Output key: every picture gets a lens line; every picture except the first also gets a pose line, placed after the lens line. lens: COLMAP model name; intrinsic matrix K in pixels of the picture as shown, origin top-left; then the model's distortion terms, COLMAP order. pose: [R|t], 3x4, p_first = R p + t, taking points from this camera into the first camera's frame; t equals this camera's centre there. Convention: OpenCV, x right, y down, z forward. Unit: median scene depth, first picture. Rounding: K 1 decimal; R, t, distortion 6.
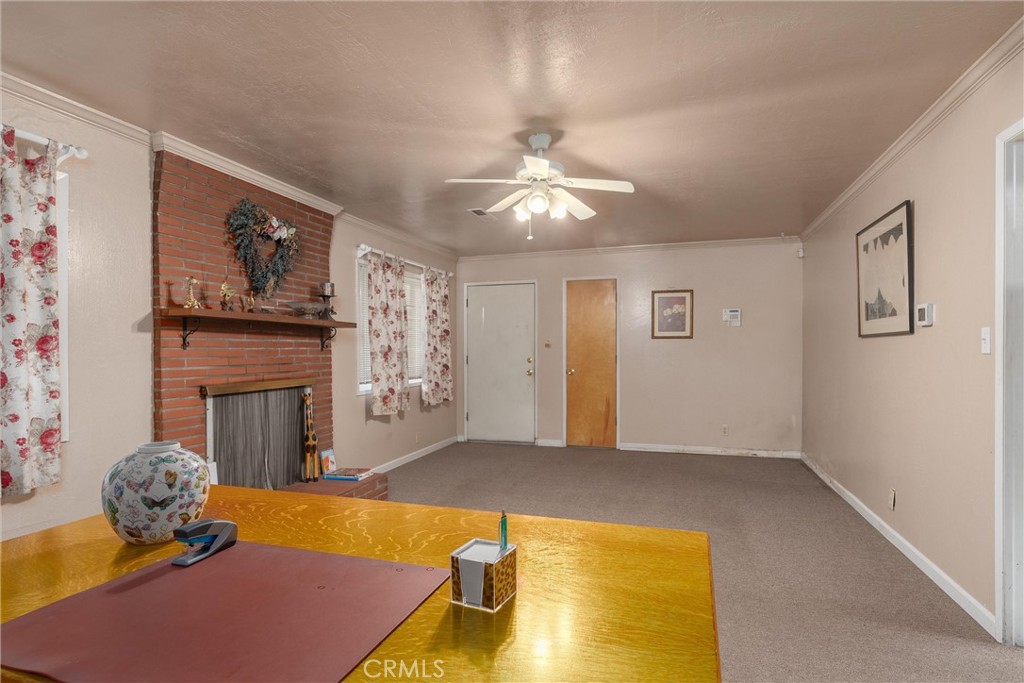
lens RADIAL K [[504.6, 0, 514.9], [0, 504.6, 358.6], [0, 0, 1]] dist [-0.002629, -0.000093]
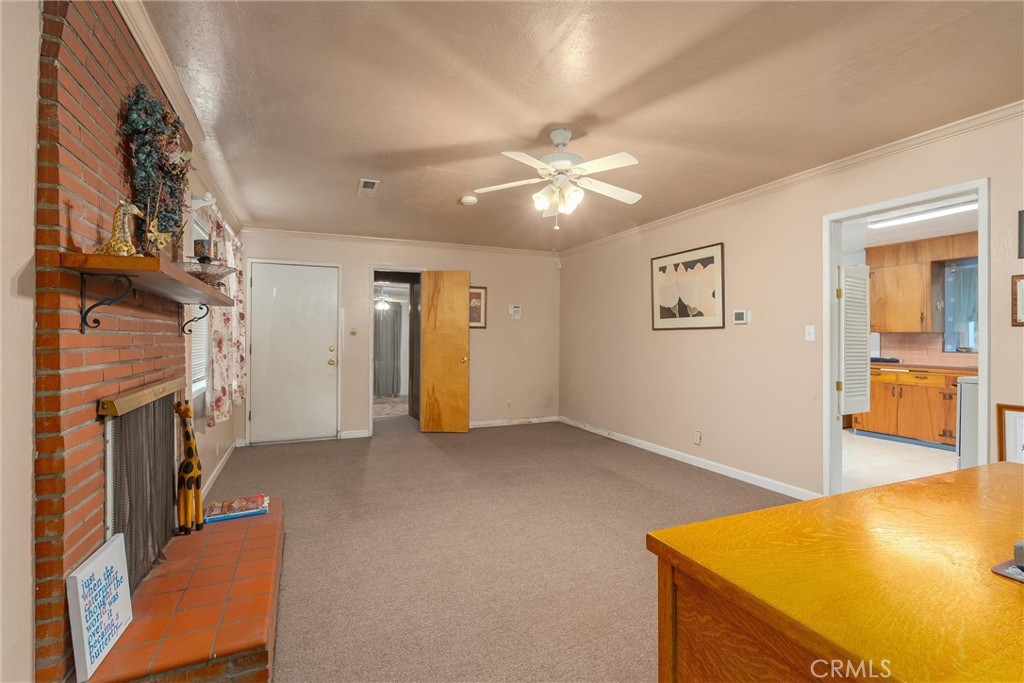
lens RADIAL K [[452.0, 0, 512.0], [0, 452.0, 341.5], [0, 0, 1]] dist [-0.003147, -0.000225]
pose [[0.770940, -0.000319, 0.636907, -0.477898], [0.007046, 0.999943, -0.008028, -0.002073], [-0.636868, 0.010677, 0.770899, 0.270840]]
